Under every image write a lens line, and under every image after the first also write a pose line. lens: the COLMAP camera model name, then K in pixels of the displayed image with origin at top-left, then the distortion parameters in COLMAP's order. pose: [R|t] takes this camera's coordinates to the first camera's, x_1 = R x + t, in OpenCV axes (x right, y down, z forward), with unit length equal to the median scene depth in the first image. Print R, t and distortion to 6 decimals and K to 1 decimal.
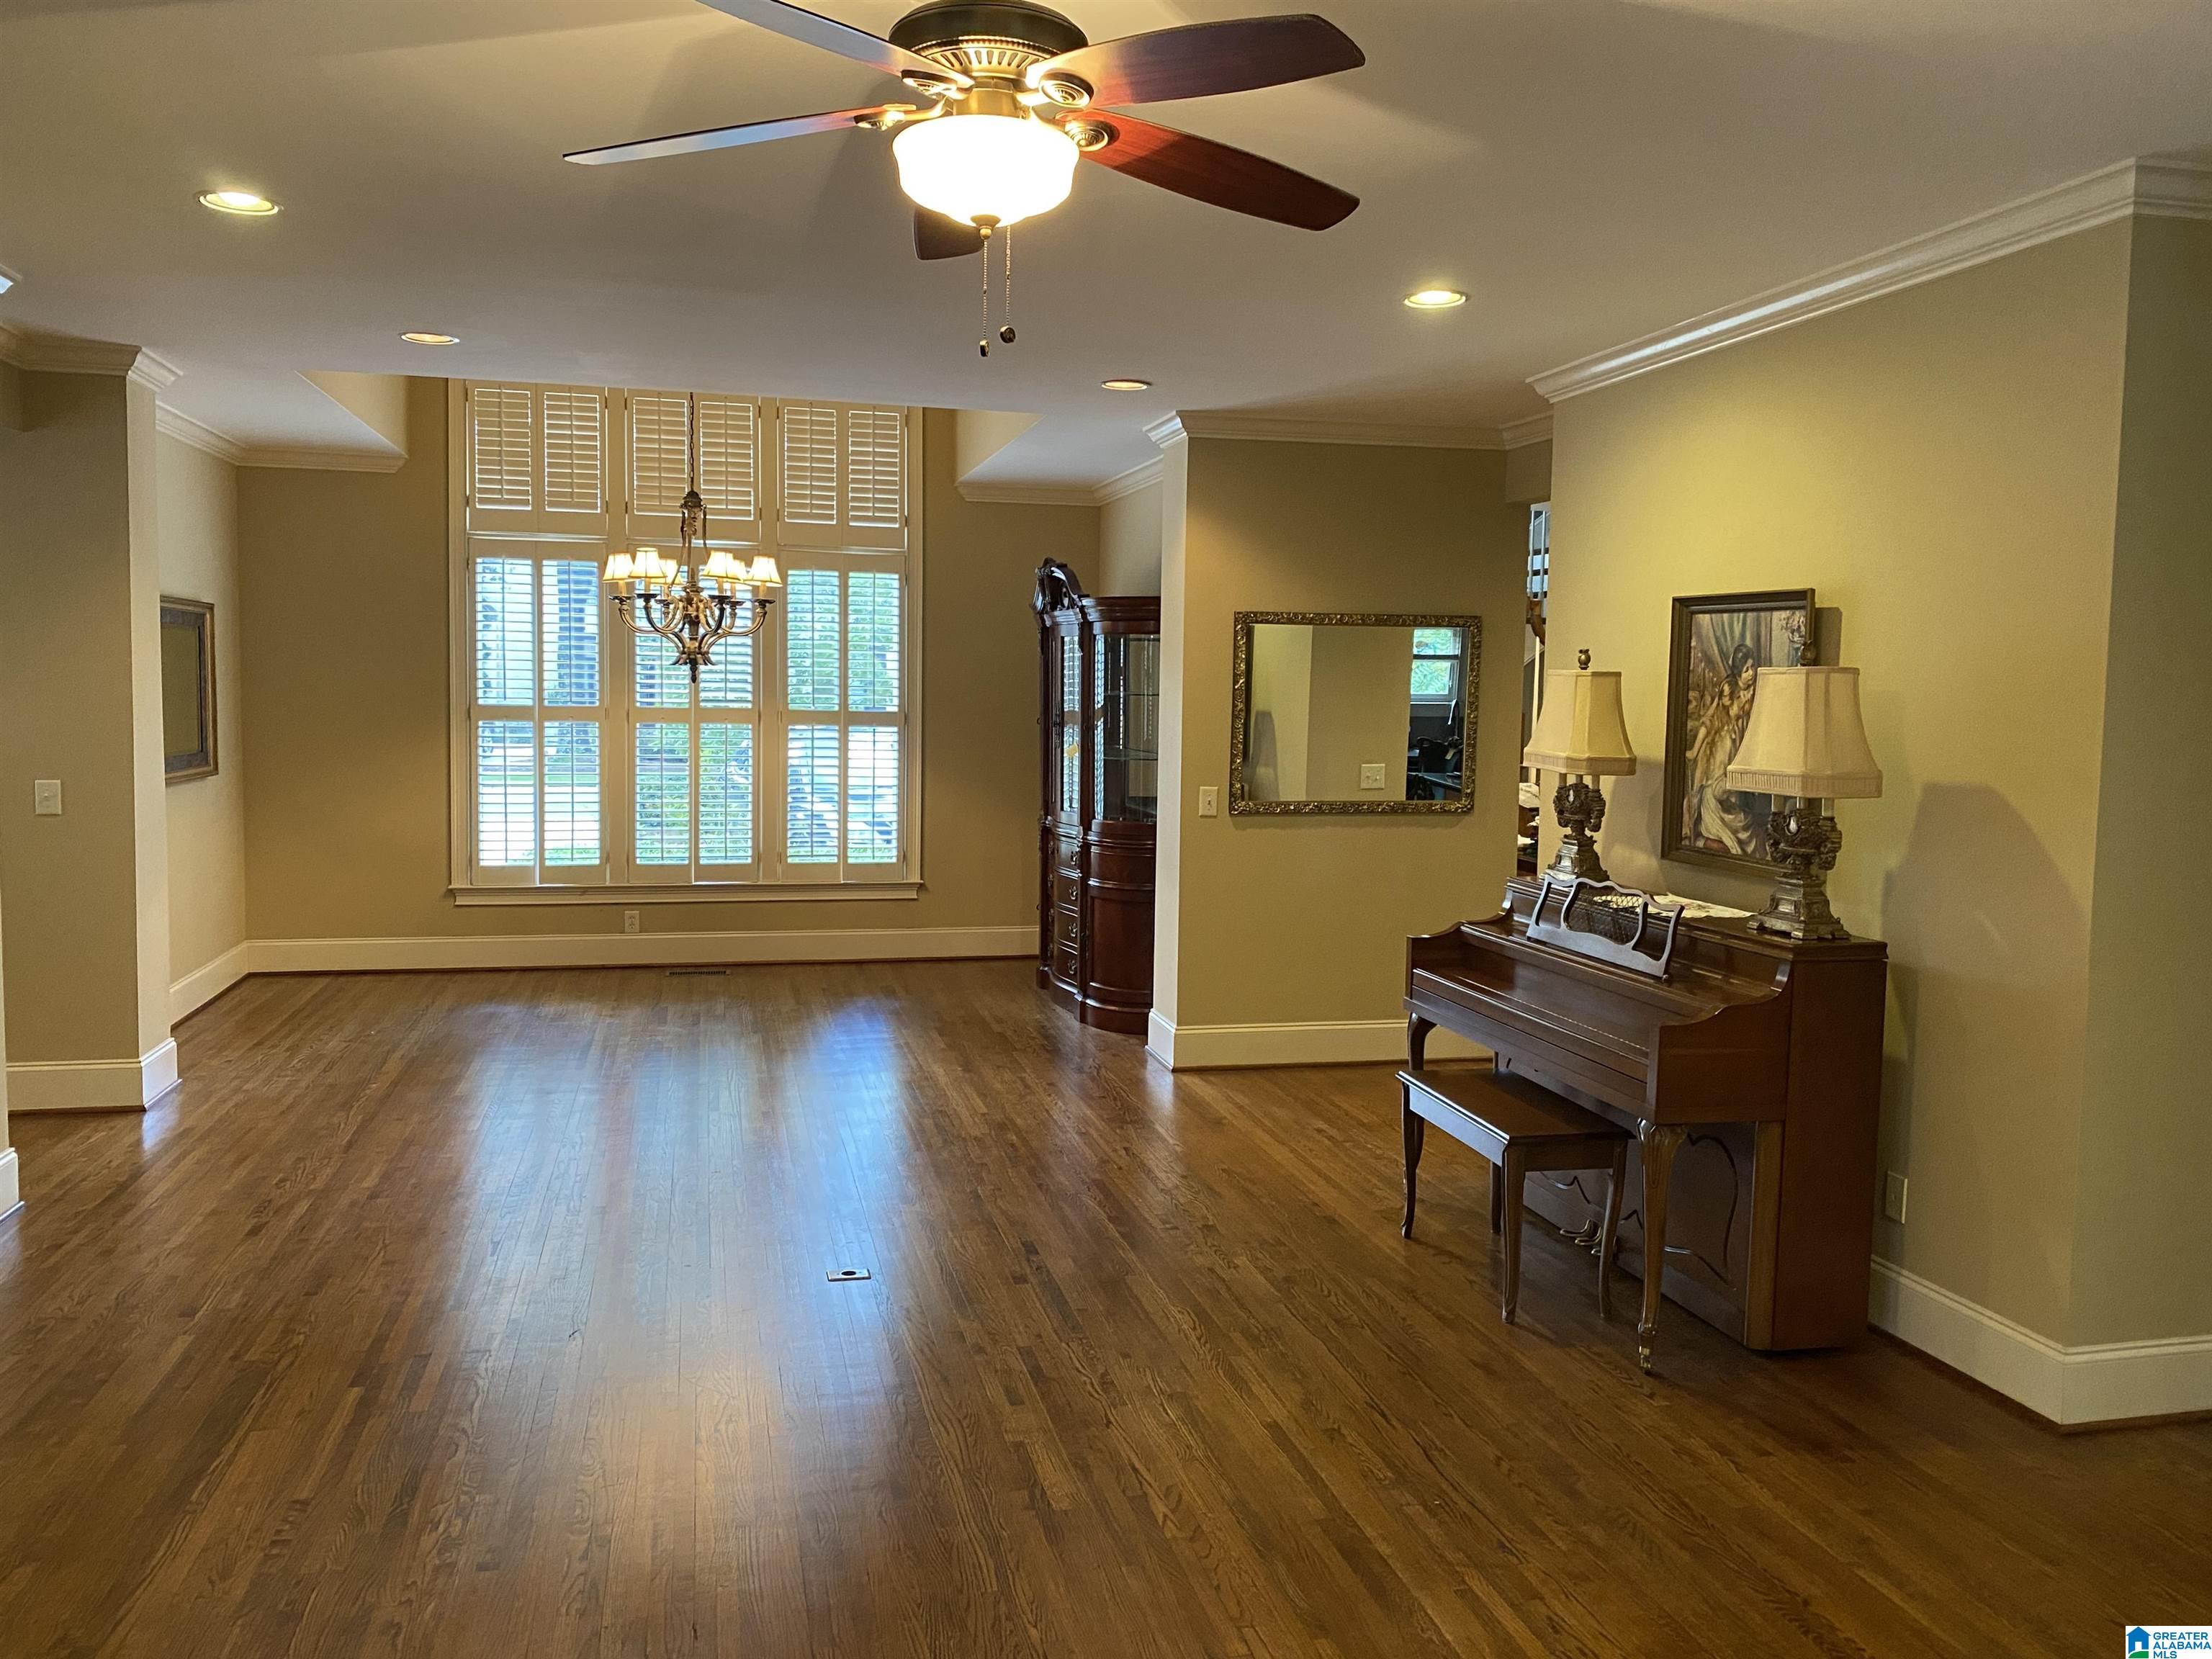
lens RADIAL K [[1705.7, 0, 1106.6], [0, 1705.7, 827.5], [0, 0, 1]] dist [0.032056, -0.016441]
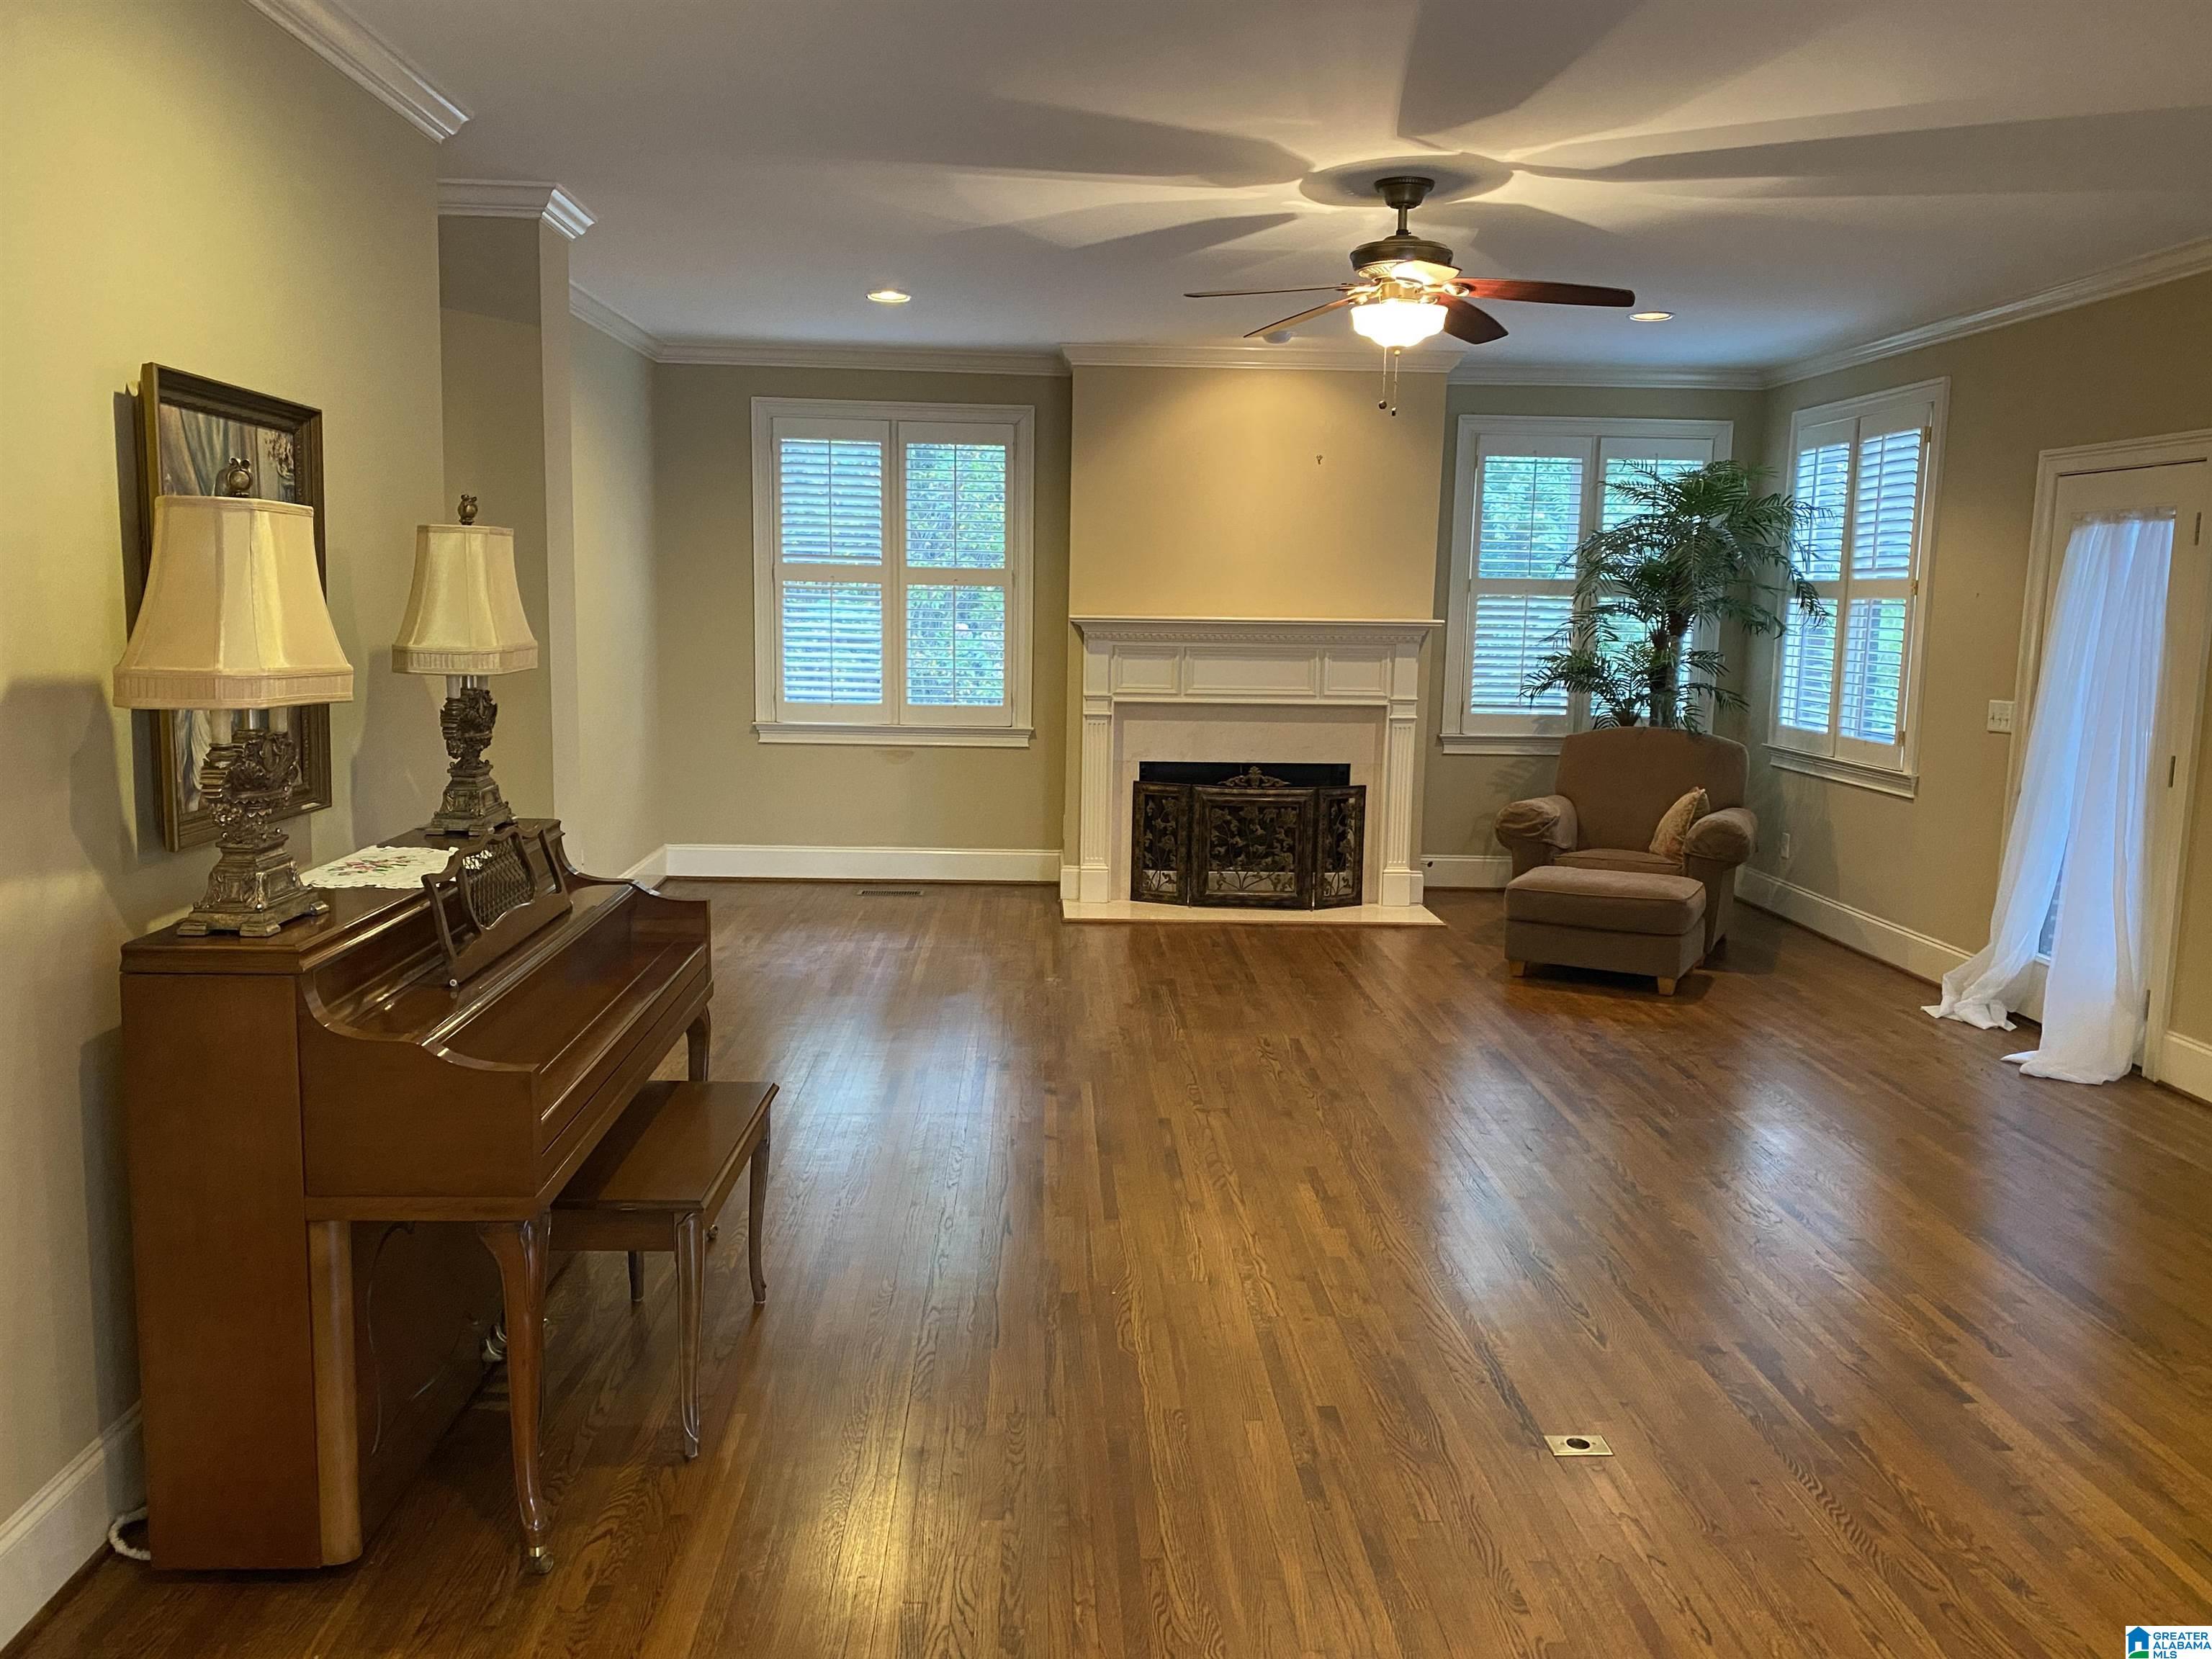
lens RADIAL K [[1705.7, 0, 1109.3], [0, 1705.7, 824.3], [0, 0, 1]] dist [0.032056, -0.016441]
pose [[-0.981714, -0.061403, 0.180188, -0.074001], [-0.020803, 0.975486, 0.219077, -0.130594], [-0.189223, 0.211322, -0.958925, 1.651865]]
